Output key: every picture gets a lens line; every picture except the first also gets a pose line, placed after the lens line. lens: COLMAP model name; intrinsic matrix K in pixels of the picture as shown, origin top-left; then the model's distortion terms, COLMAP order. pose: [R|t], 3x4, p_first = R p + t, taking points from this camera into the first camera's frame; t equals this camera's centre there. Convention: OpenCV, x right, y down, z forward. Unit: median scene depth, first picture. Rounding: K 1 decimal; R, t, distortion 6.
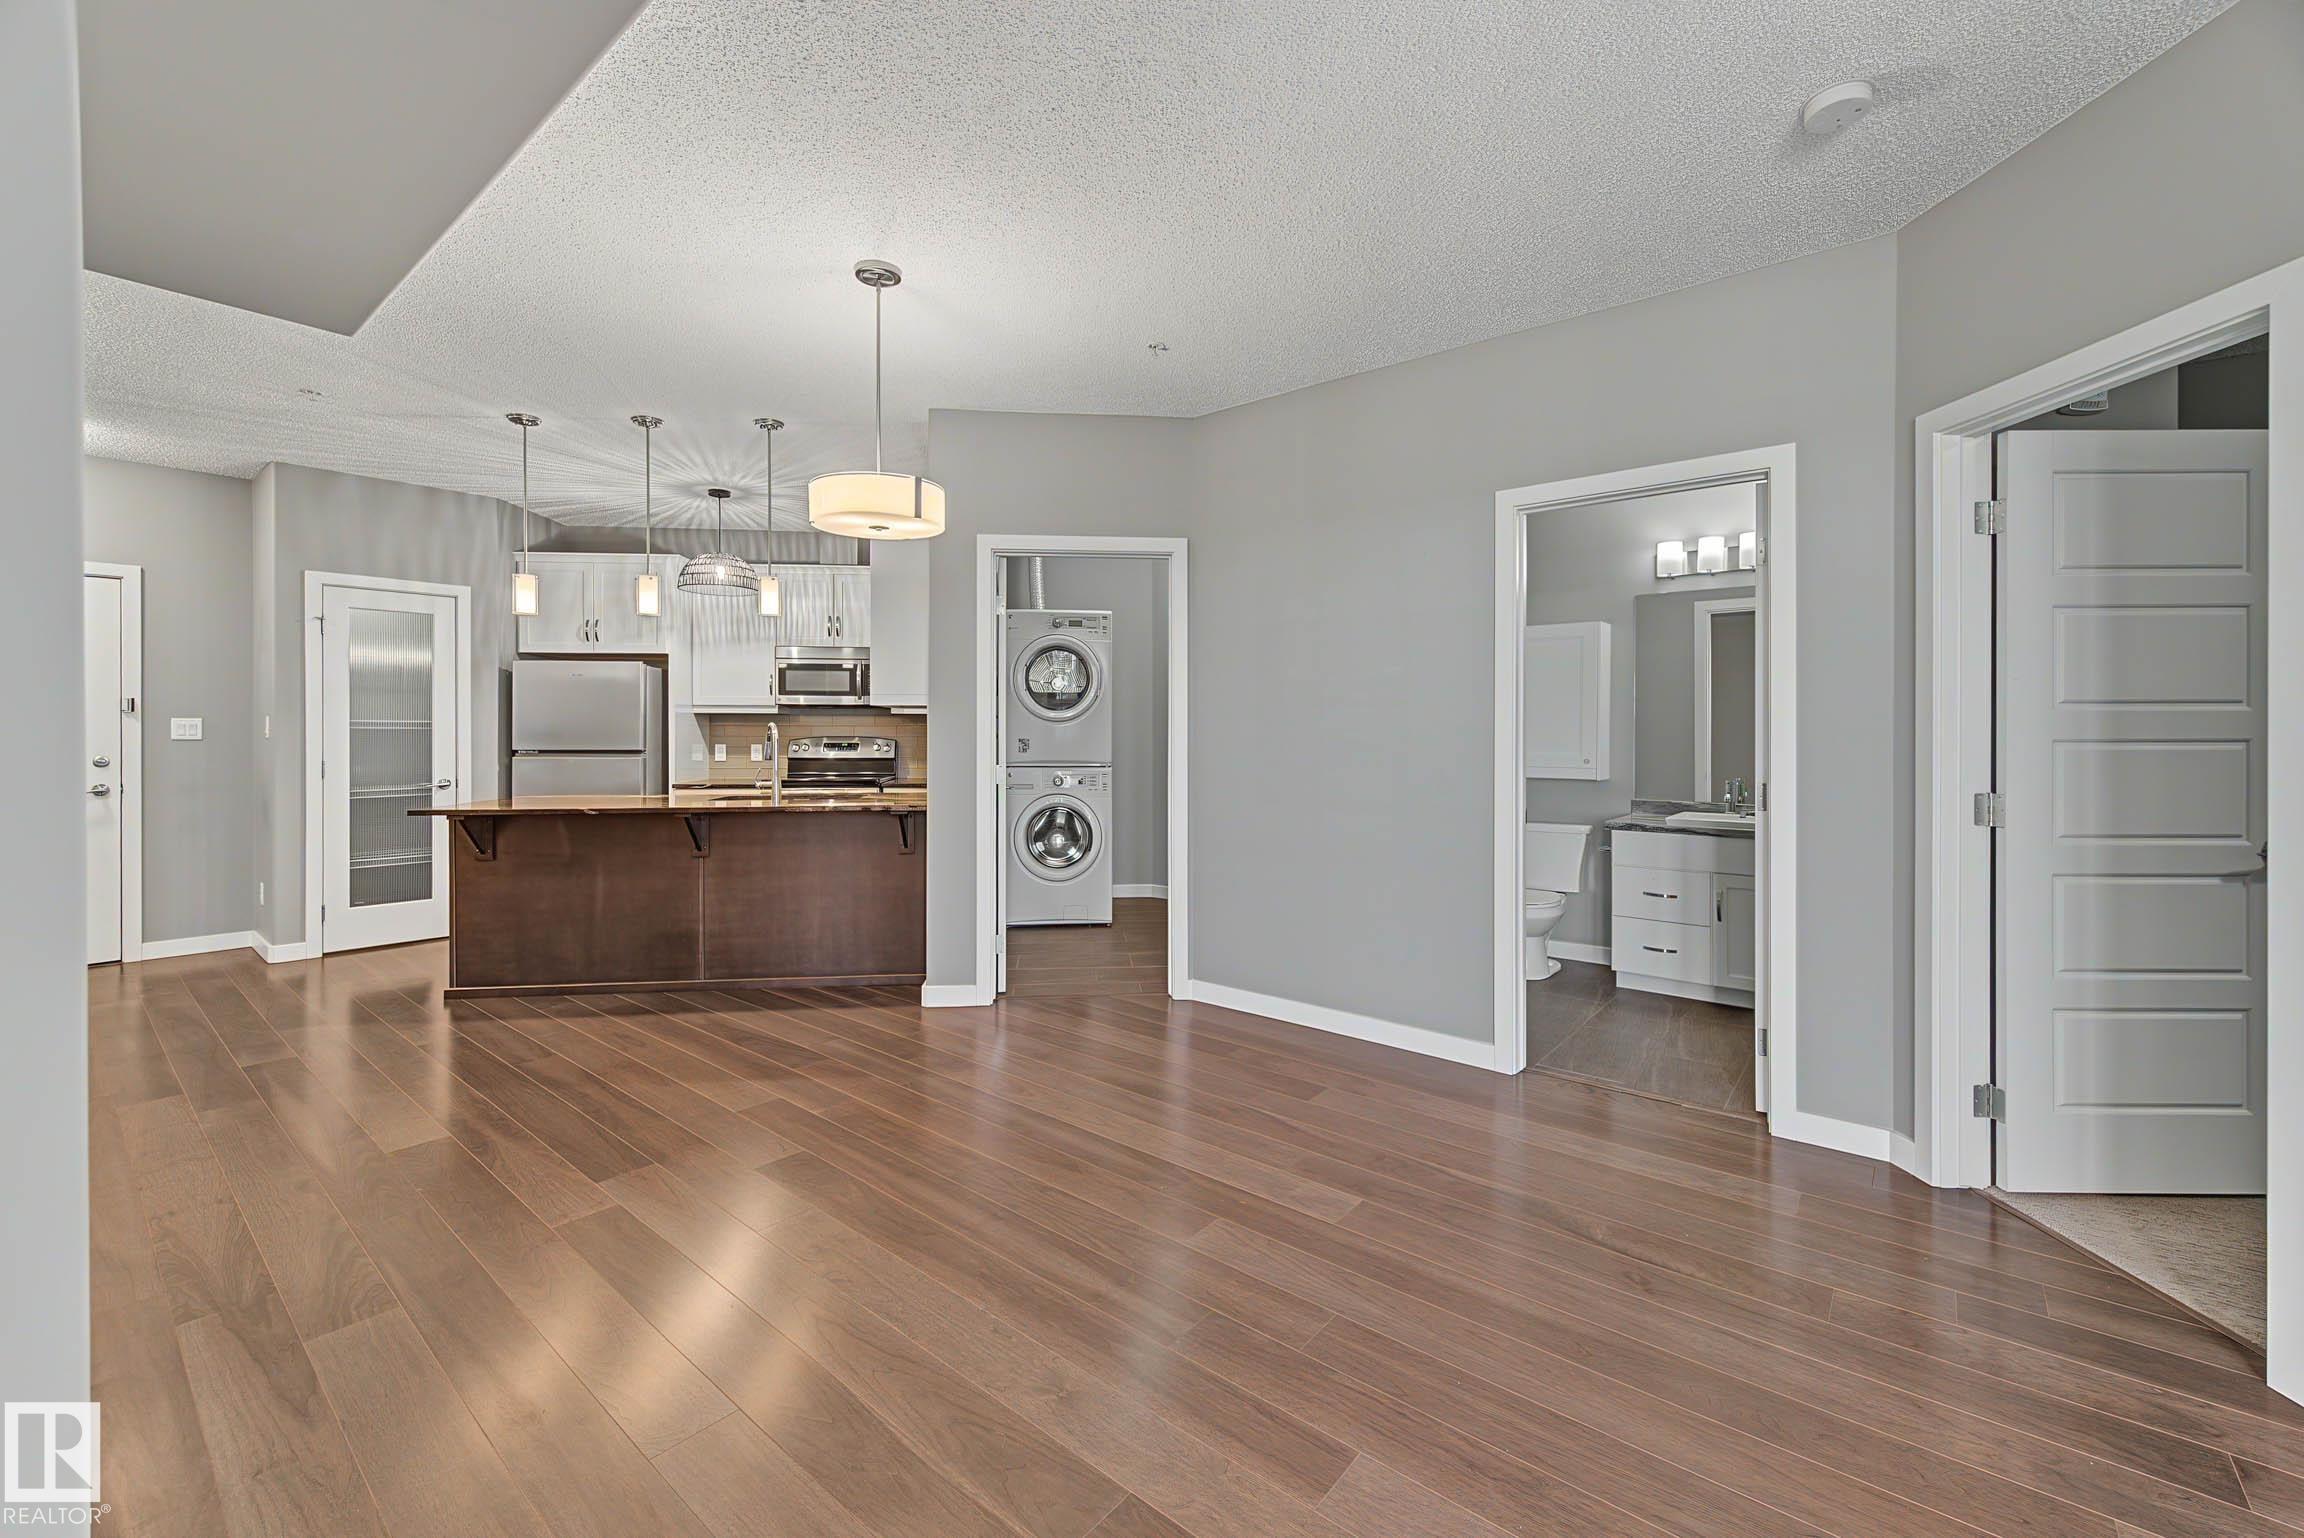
lens RADIAL K [[951.0, 0, 1143.3], [0, 951.0, 726.8], [0, 0, 1]] dist [0.005411, -0.000135]
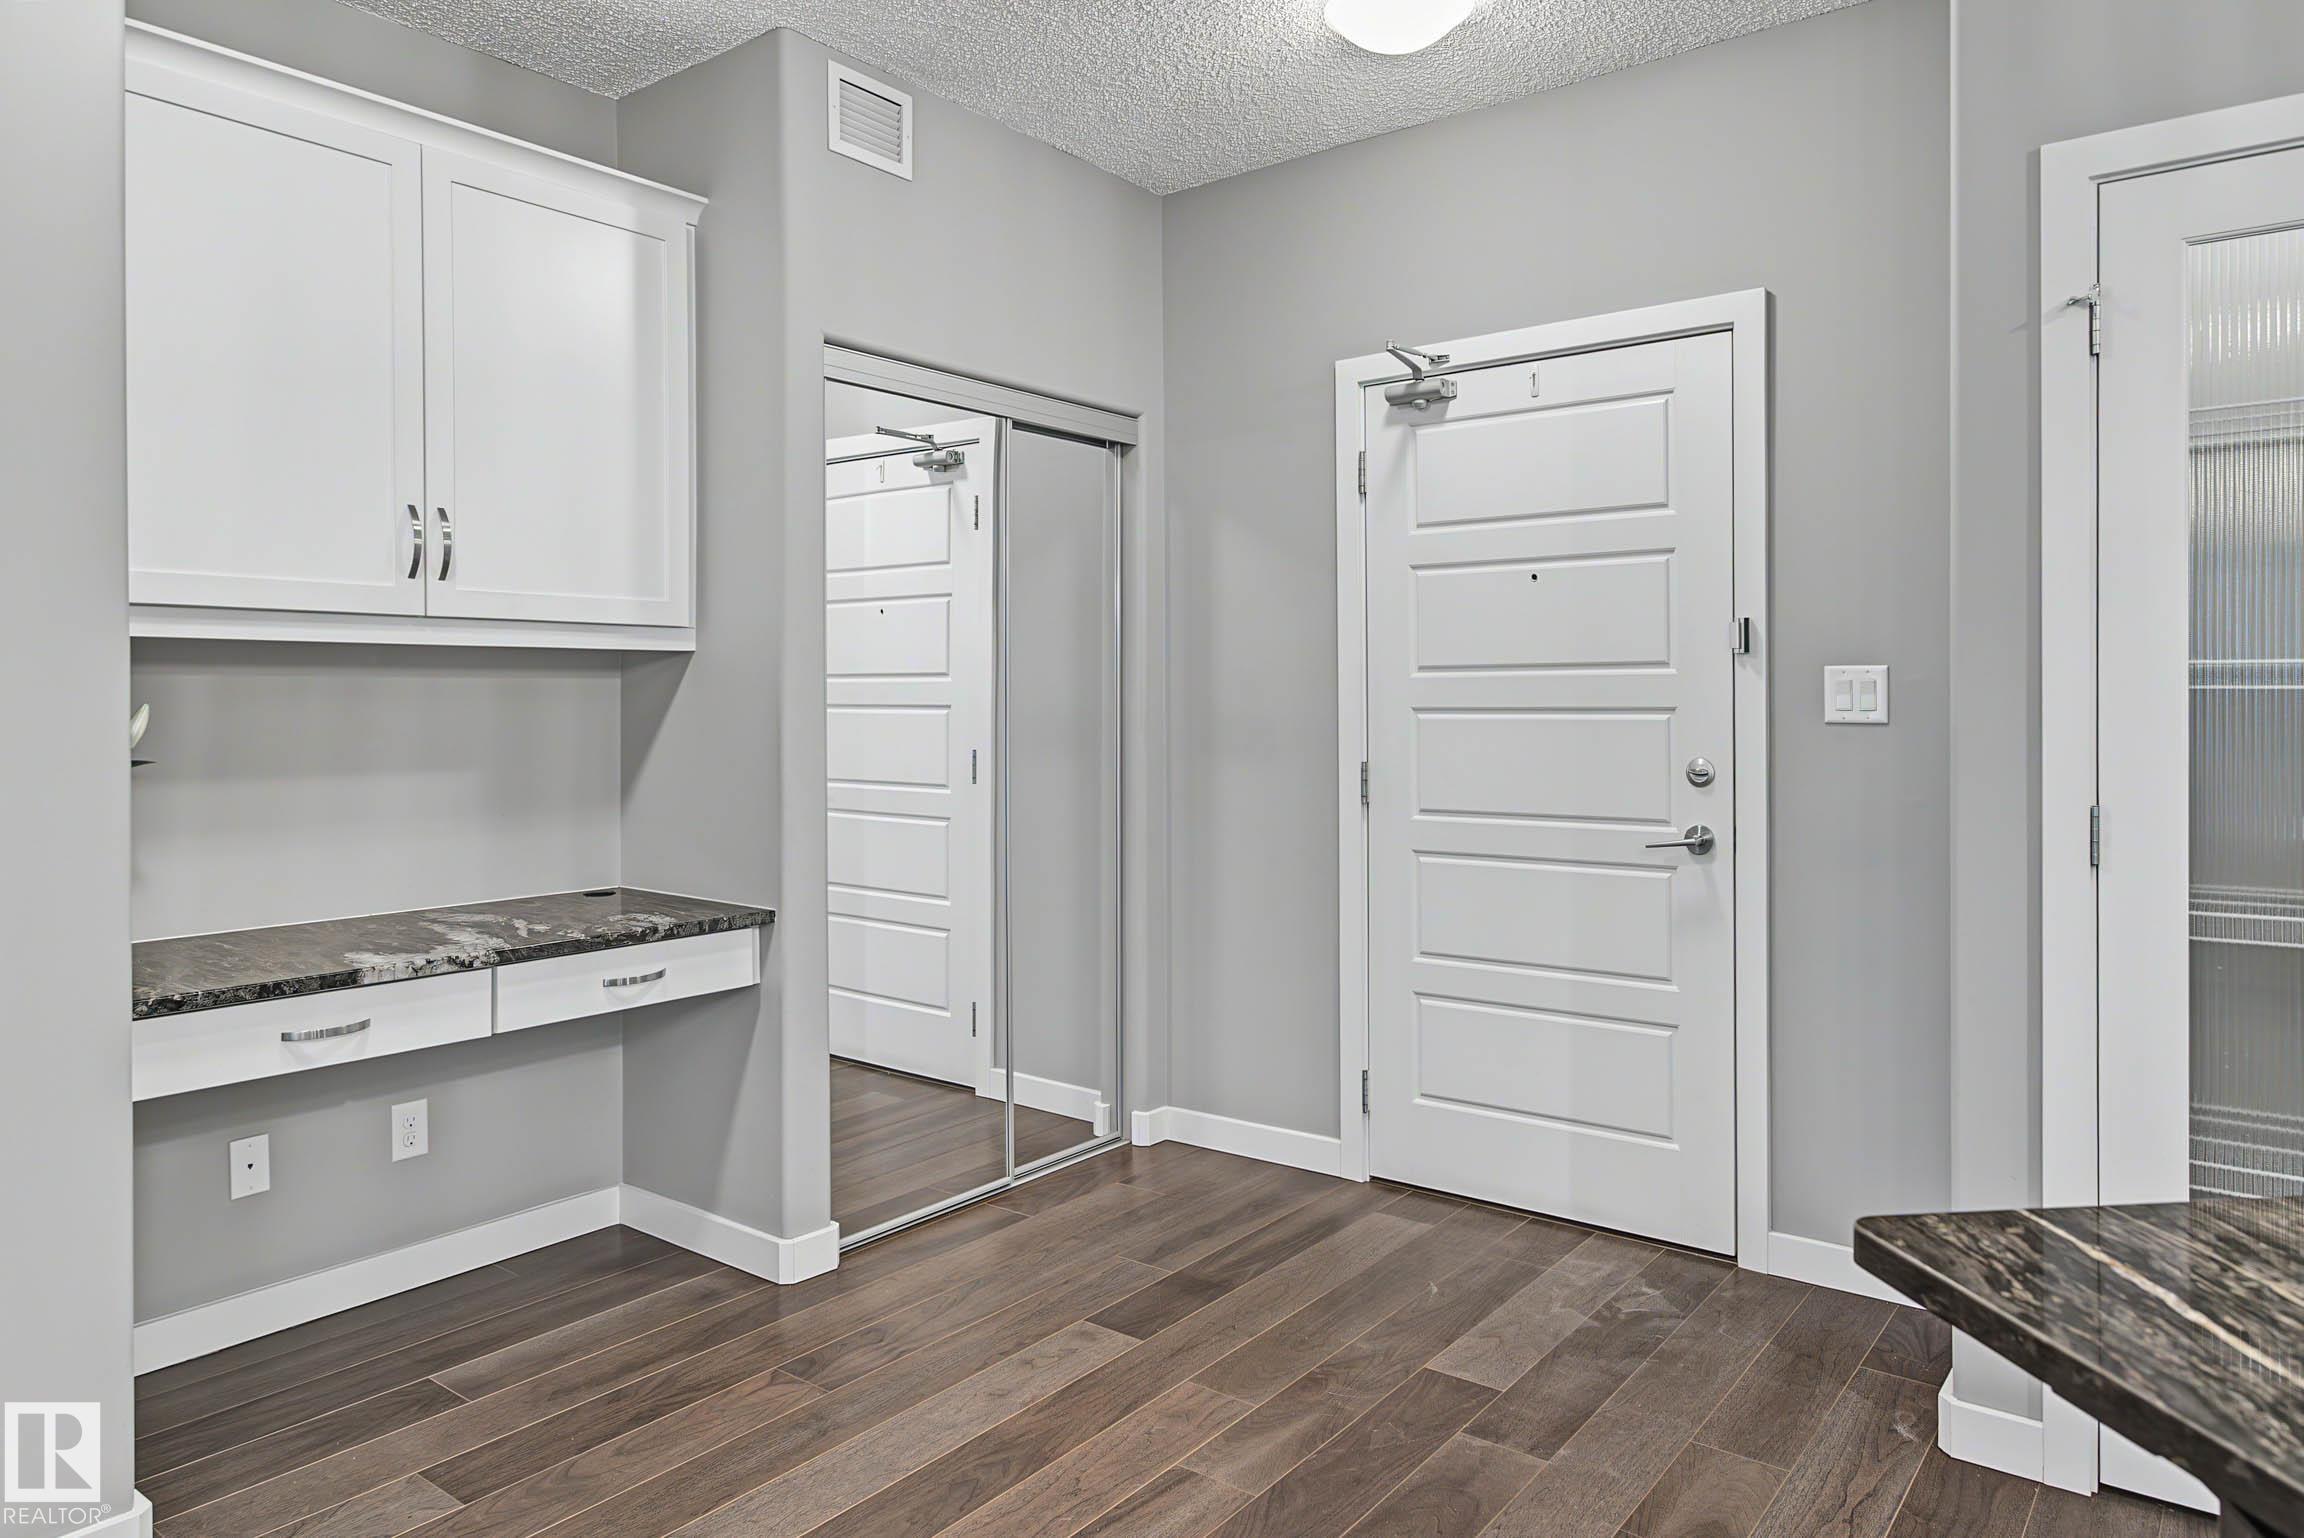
lens RADIAL K [[1464.9, 0, 1141.7], [0, 1464.9, 702.6], [0, 0, 1]] dist [0.000309, 0.004706]
pose [[0.037082, 0.000520, -0.999312, -0.431183], [0.002114, 0.999998, 0.000599, 0.004658], [0.999310, -0.002135, 0.037081, 0.692947]]
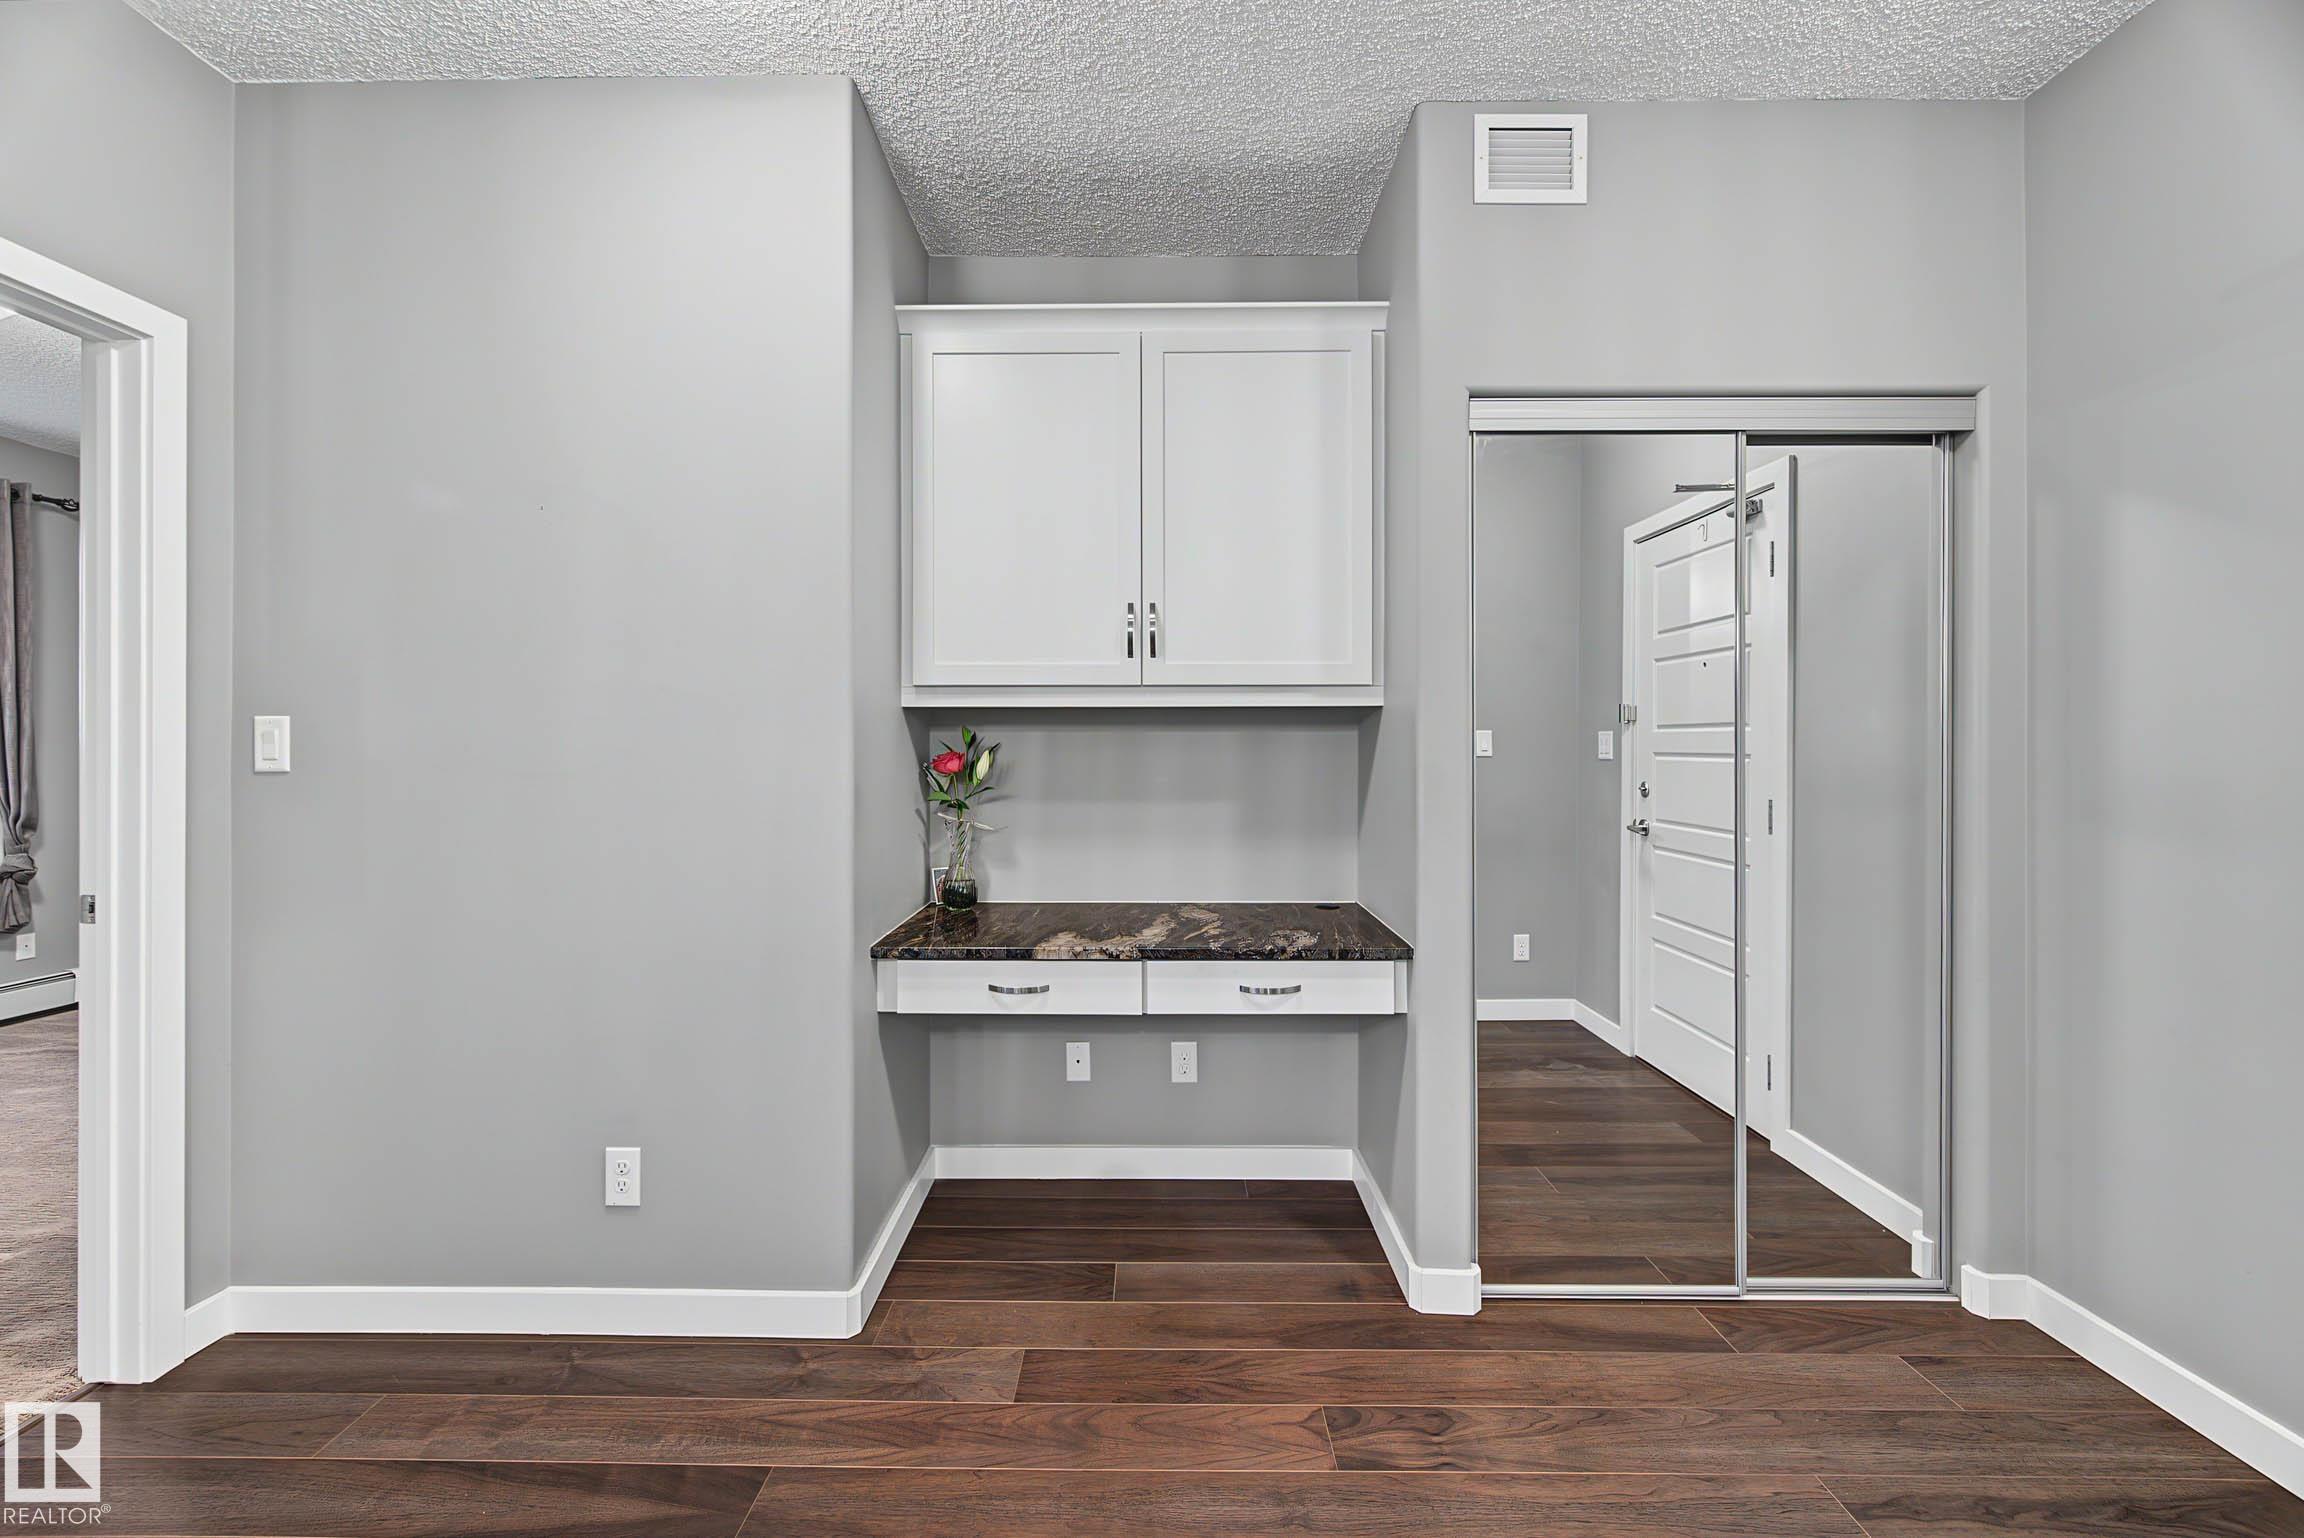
lens RADIAL K [[915.8, 0, 1151.3], [0, 915.8, 750.5], [0, 0, 1]] dist [0.005858, -0.000076]
pose [[-0.767472, -0.001364, -0.641081, -0.691528], [-0.002648, 0.999996, 0.001042, 0.004182], [0.641077, 0.002497, -0.767473, 0.794598]]
